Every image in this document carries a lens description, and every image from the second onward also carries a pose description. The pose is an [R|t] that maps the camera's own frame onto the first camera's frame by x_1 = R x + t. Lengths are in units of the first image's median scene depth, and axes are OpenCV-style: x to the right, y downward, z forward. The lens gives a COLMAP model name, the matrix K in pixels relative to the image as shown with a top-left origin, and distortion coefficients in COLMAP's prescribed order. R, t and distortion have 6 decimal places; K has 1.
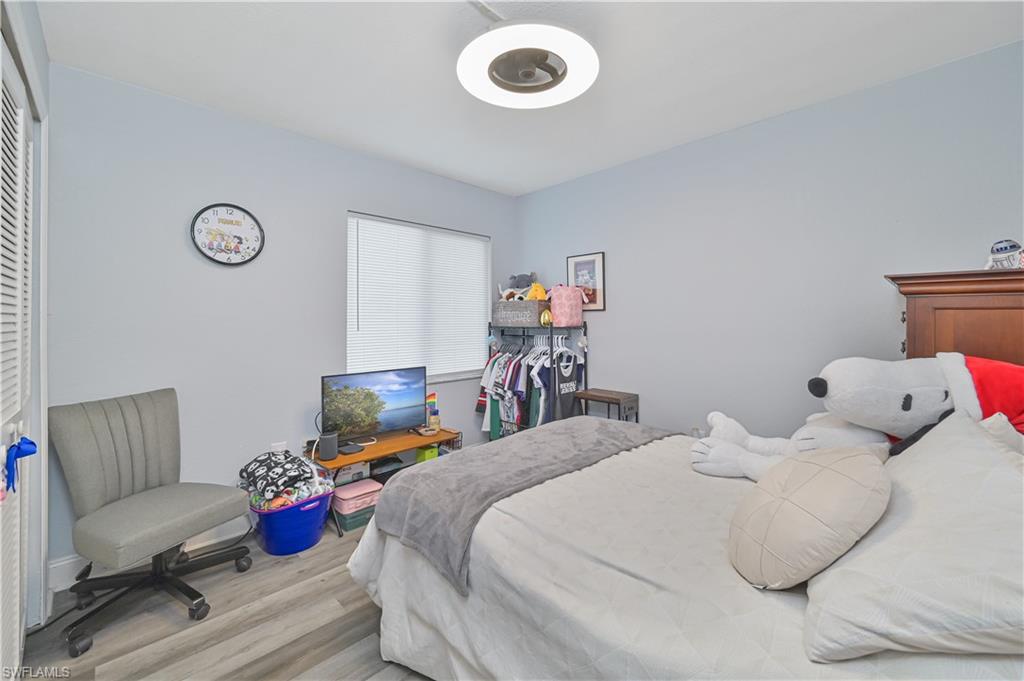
lens RADIAL K [[419.7, 0, 514.2], [0, 419.7, 318.3], [0, 0, 1]] dist [-0.000816, -0.000005]
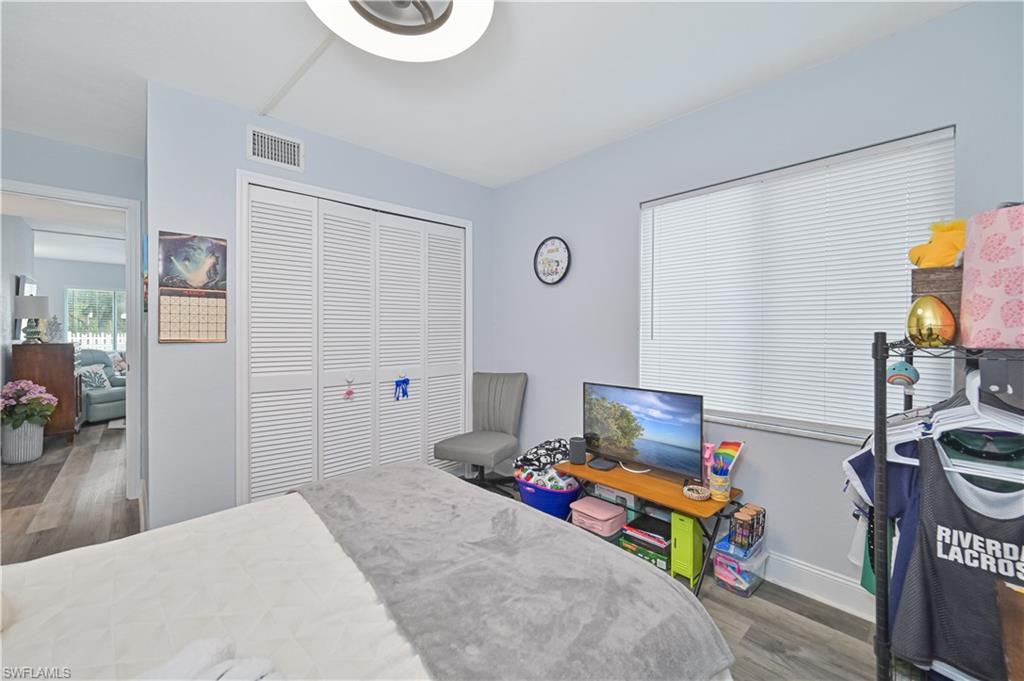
lens RADIAL K [[408.1, 0, 516.2], [0, 408.1, 330.0], [0, 0, 1]] dist [-0.003327, -0.000049]
pose [[-0.023260, 0.008000, -0.999697, 0.520501], [0.006685, 0.999947, 0.007847, 0.002259], [0.999707, -0.006501, -0.023312, 0.830299]]
